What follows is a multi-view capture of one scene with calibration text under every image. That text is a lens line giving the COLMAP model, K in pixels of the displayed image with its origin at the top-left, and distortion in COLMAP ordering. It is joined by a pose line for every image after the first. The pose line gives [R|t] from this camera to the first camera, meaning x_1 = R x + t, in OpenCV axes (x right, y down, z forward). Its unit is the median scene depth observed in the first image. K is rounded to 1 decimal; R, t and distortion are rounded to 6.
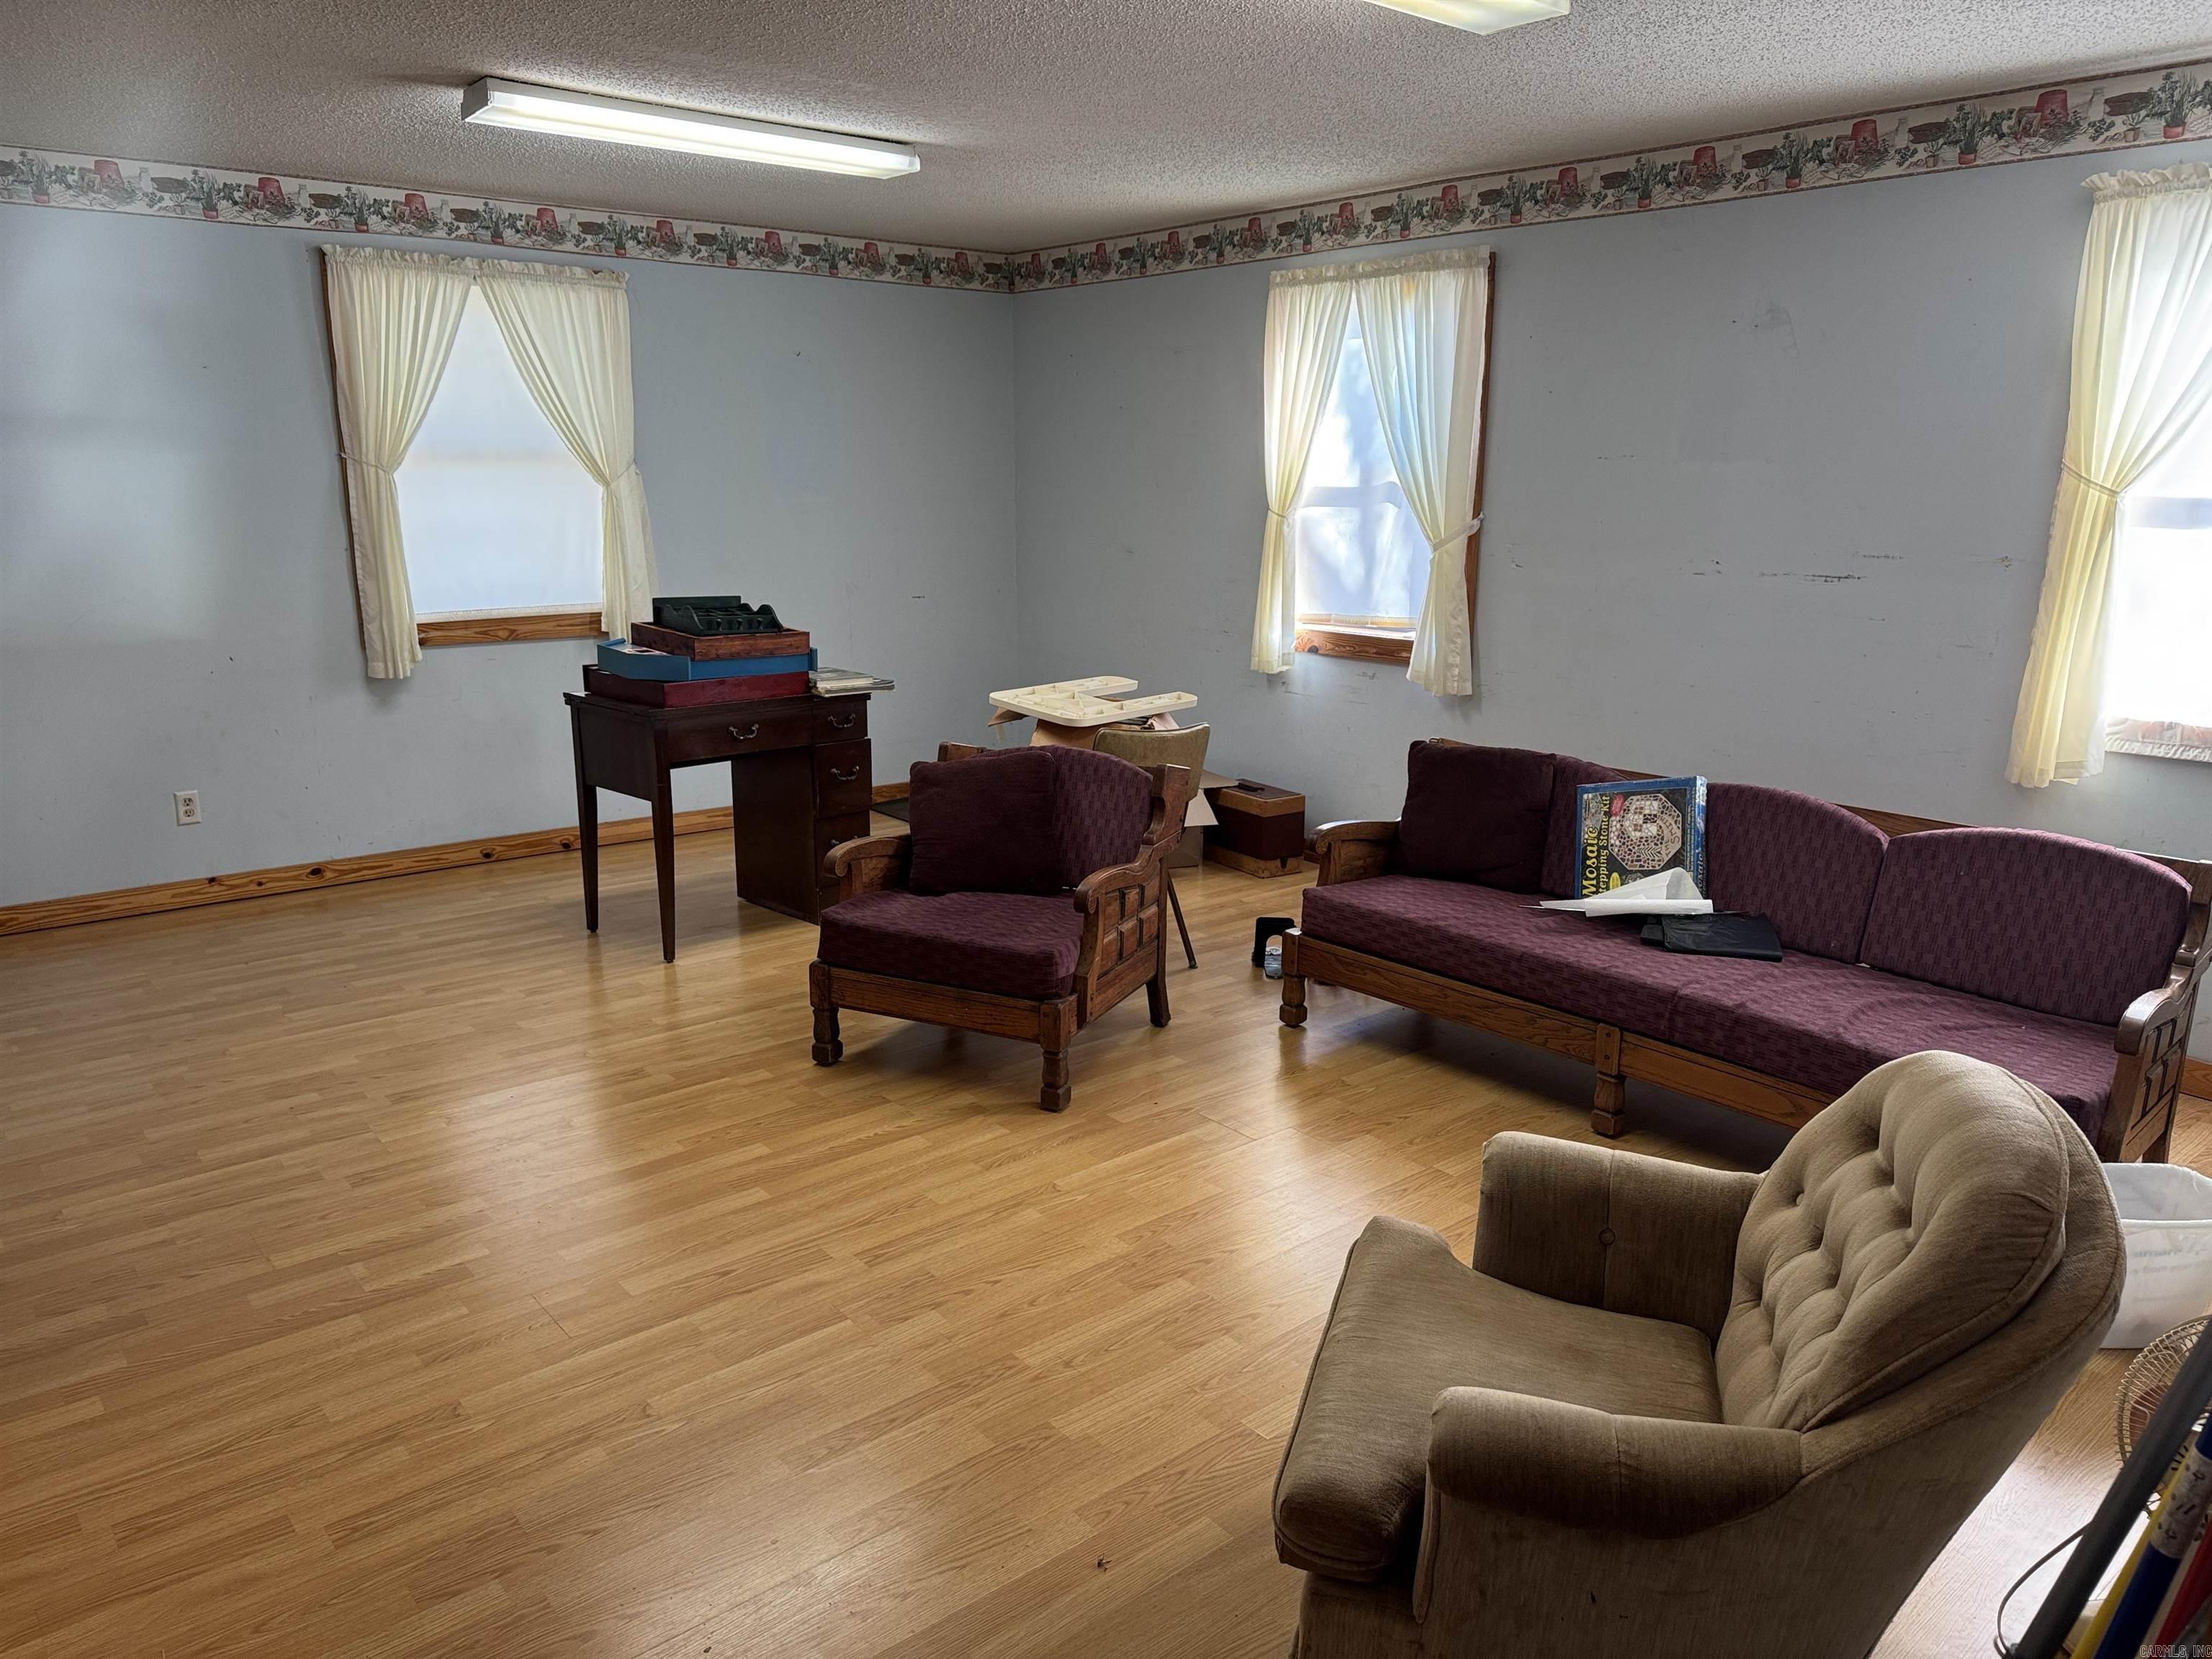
lens RADIAL K [[1564.5, 0, 1106.0], [0, 1564.5, 829.5], [0, 0, 1]] dist [-0.003173, -0.008278]
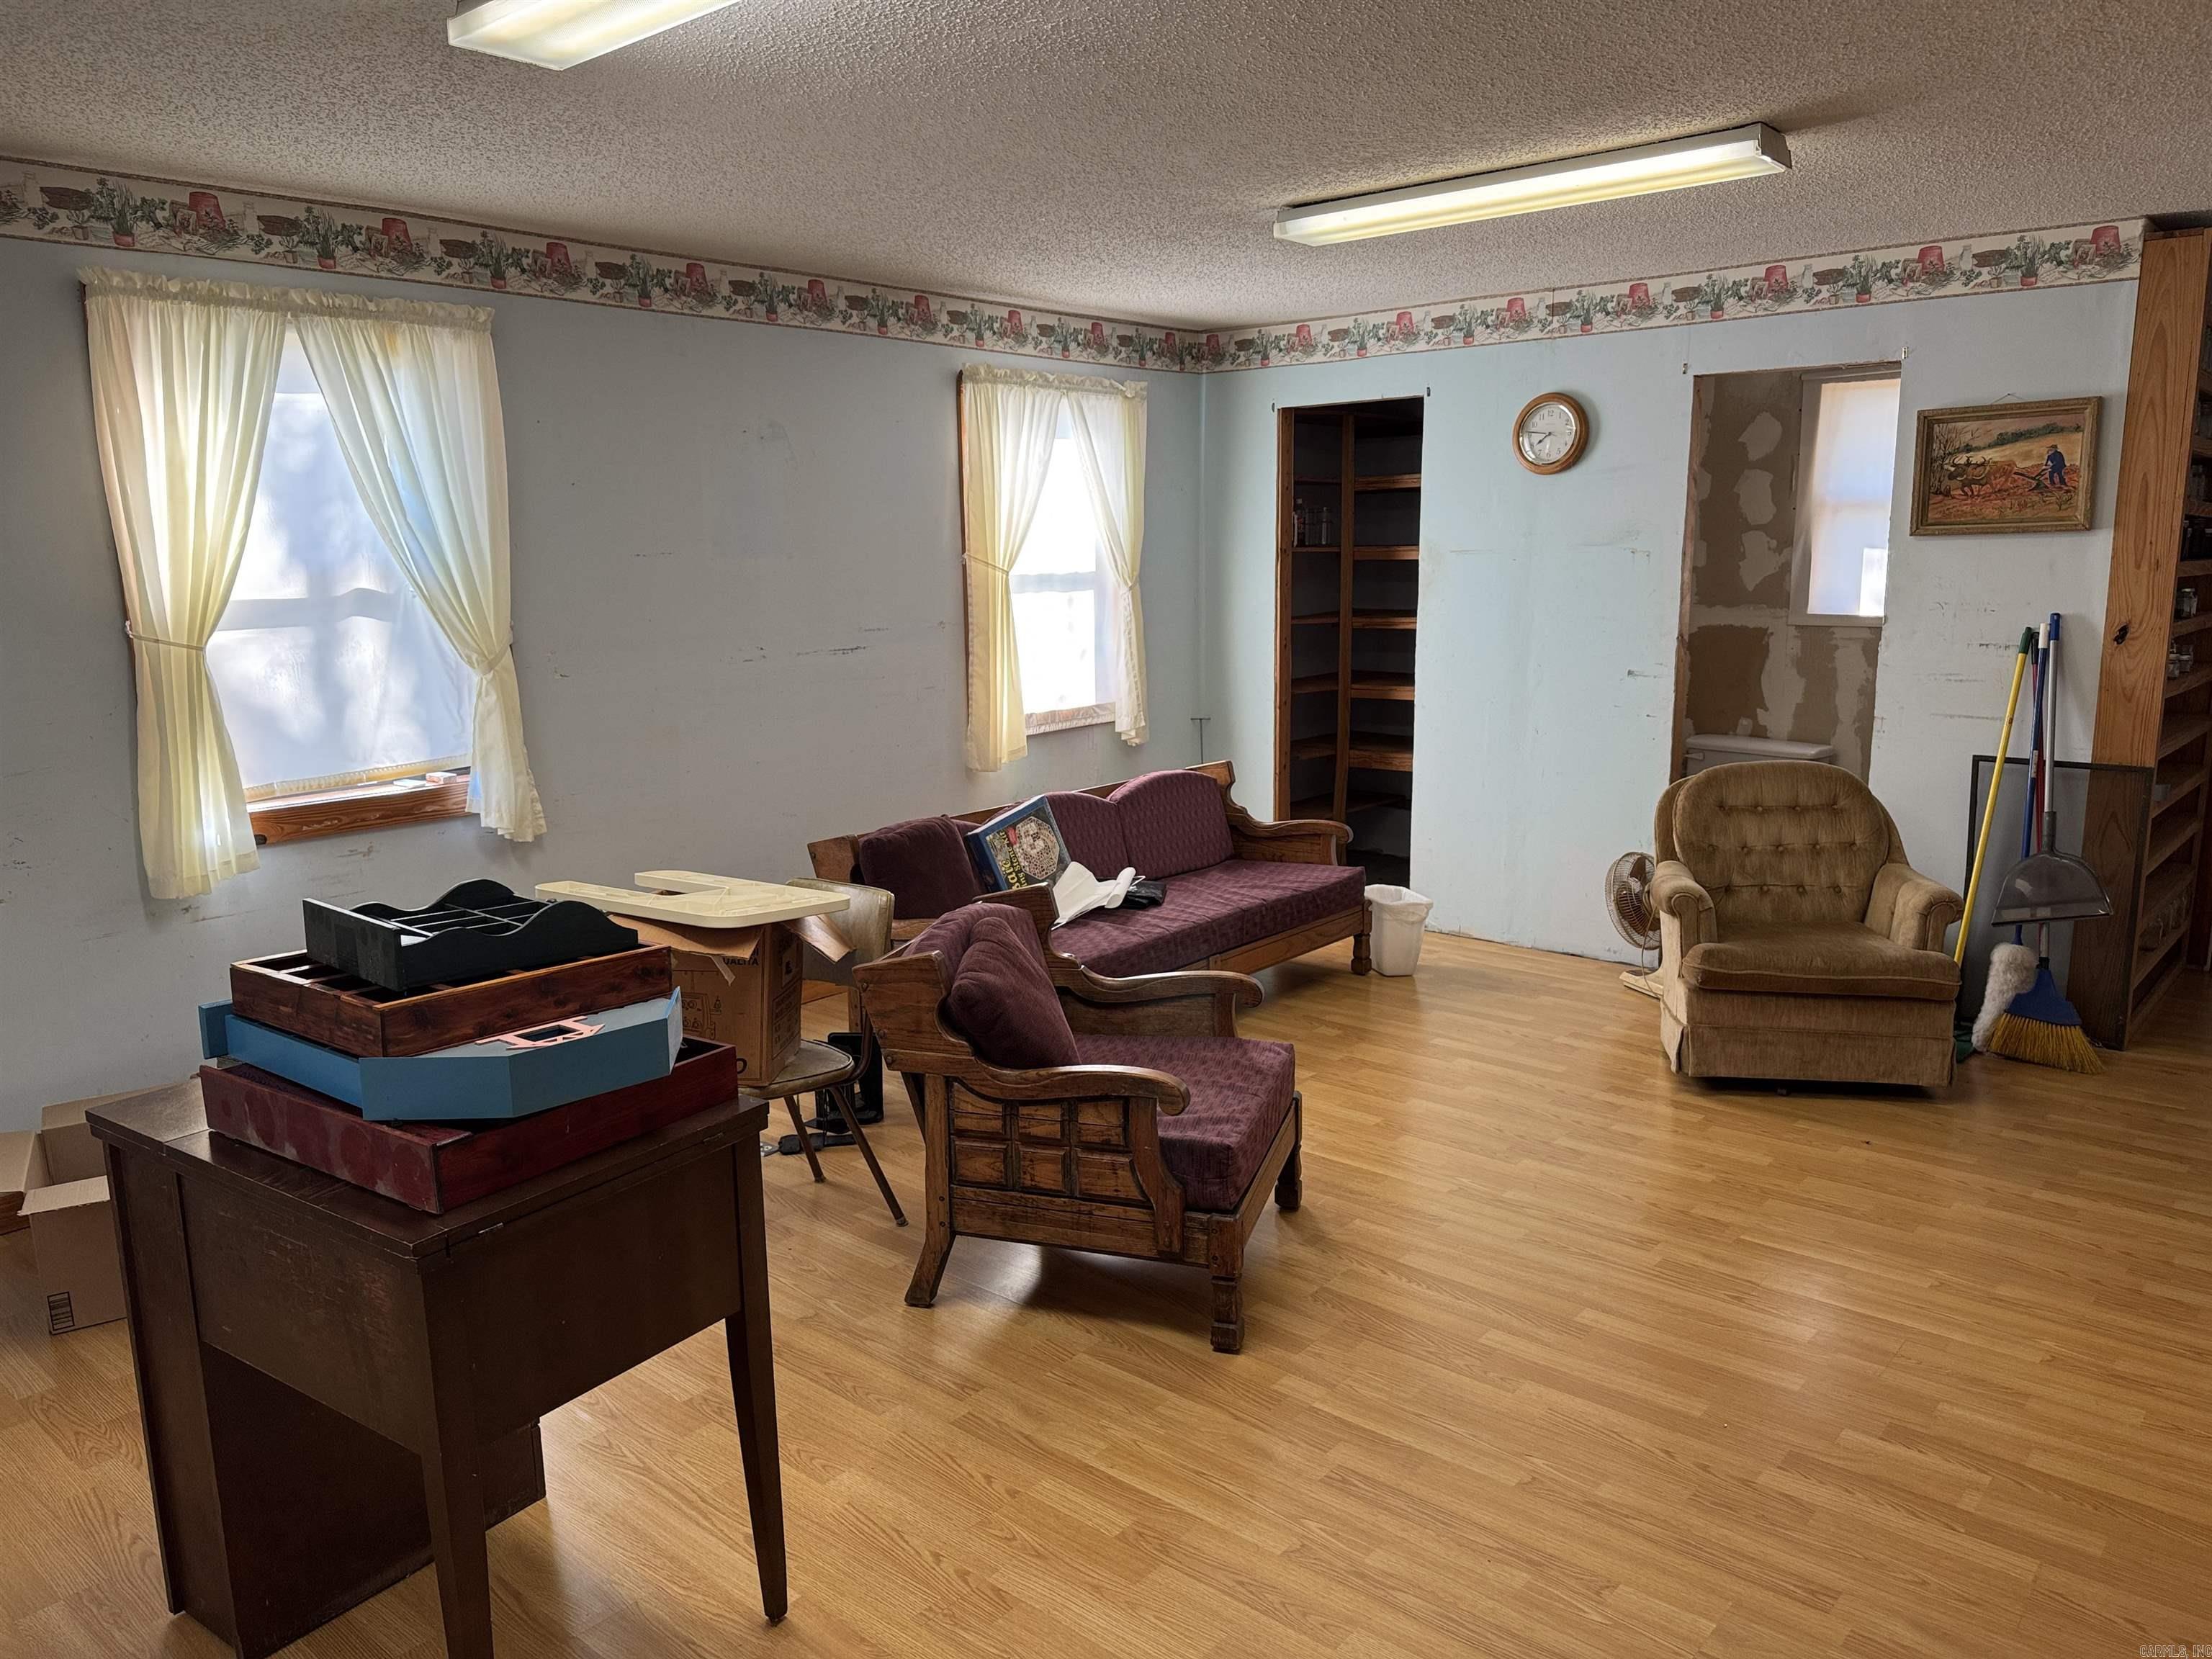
lens RADIAL K [[1523.2, 0, 1131.7], [0, 1523.2, 821.9], [0, 0, 1]] dist [0.021311, -0.043540]
pose [[-0.155979, -0.178254, 0.971543, -0.836501], [0.236805, 0.948150, 0.211981, -0.255576], [-0.958955, 0.263131, -0.105680, 1.042703]]
